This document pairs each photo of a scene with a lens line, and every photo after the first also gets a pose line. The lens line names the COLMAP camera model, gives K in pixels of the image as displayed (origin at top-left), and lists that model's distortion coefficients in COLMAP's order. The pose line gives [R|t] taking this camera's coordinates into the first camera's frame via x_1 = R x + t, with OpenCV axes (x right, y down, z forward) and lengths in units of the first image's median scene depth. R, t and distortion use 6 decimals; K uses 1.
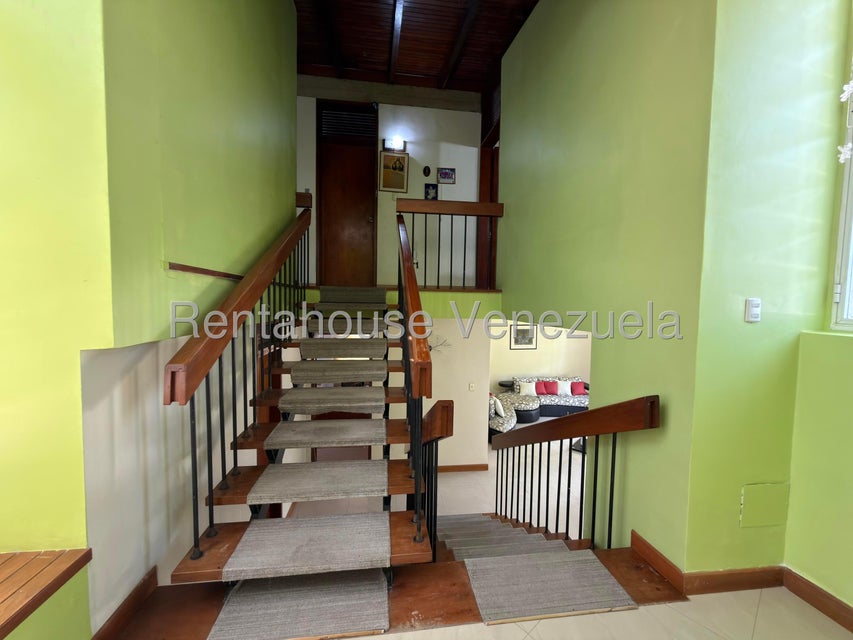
lens RADIAL K [[342.2, 0, 426.2], [0, 342.2, 322.7], [0, 0, 1]] dist [0.001844, -0.000879]
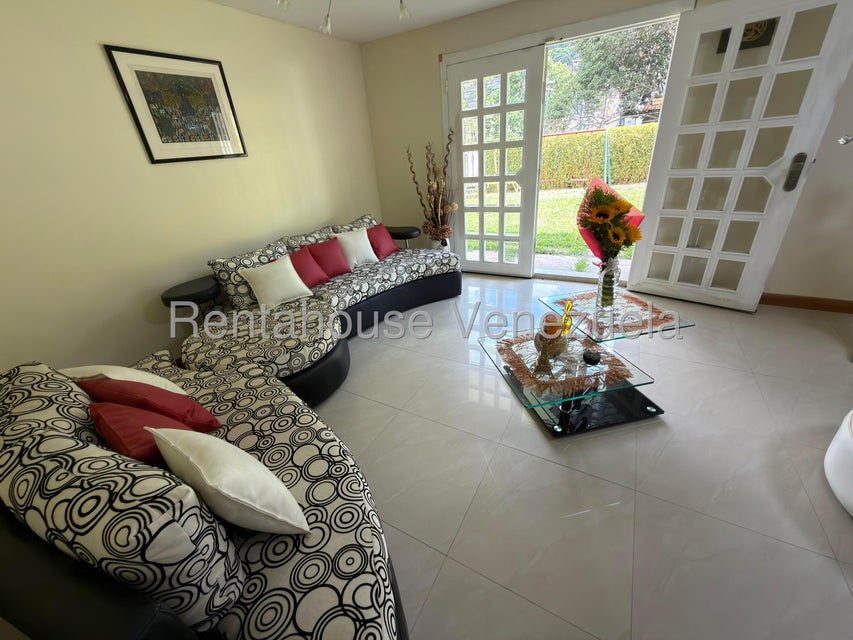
lens RADIAL K [[342.2, 0, 424.5], [0, 342.2, 319.9], [0, 0, 1]] dist [0.001844, -0.000879]
pose [[0.604452, -0.414048, 0.680589, 0.151649], [0.132015, 0.894572, 0.426981, 0.107900], [-0.785627, -0.168242, 0.595386, 0.701419]]
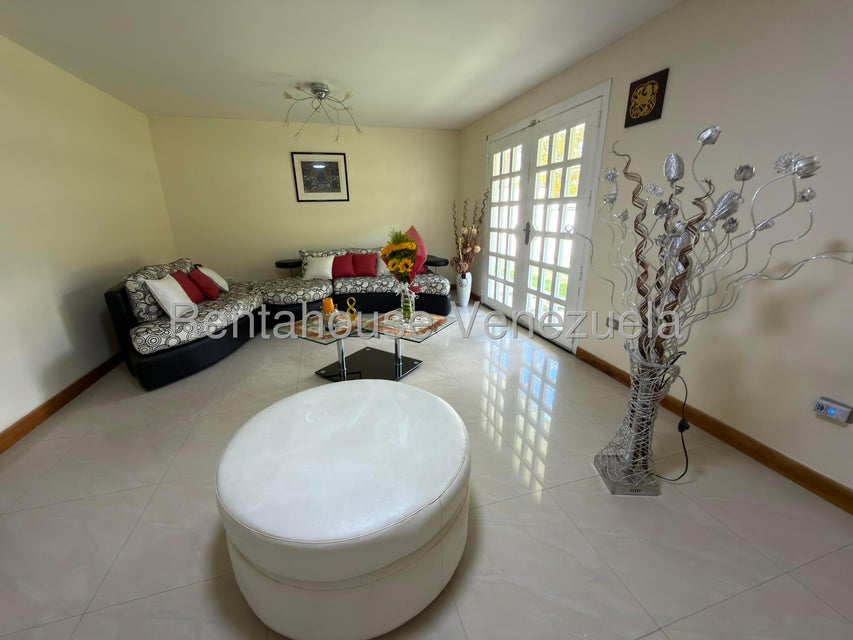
lens RADIAL K [[342.2, 0, 427.7], [0, 342.2, 321.7], [0, 0, 1]] dist [0.001844, -0.000879]
pose [[0.988605, -0.073510, 0.131360, 0.388908], [0.038108, 0.966445, 0.254032, 0.142144], [-0.145626, -0.246131, 0.958234, 0.416553]]
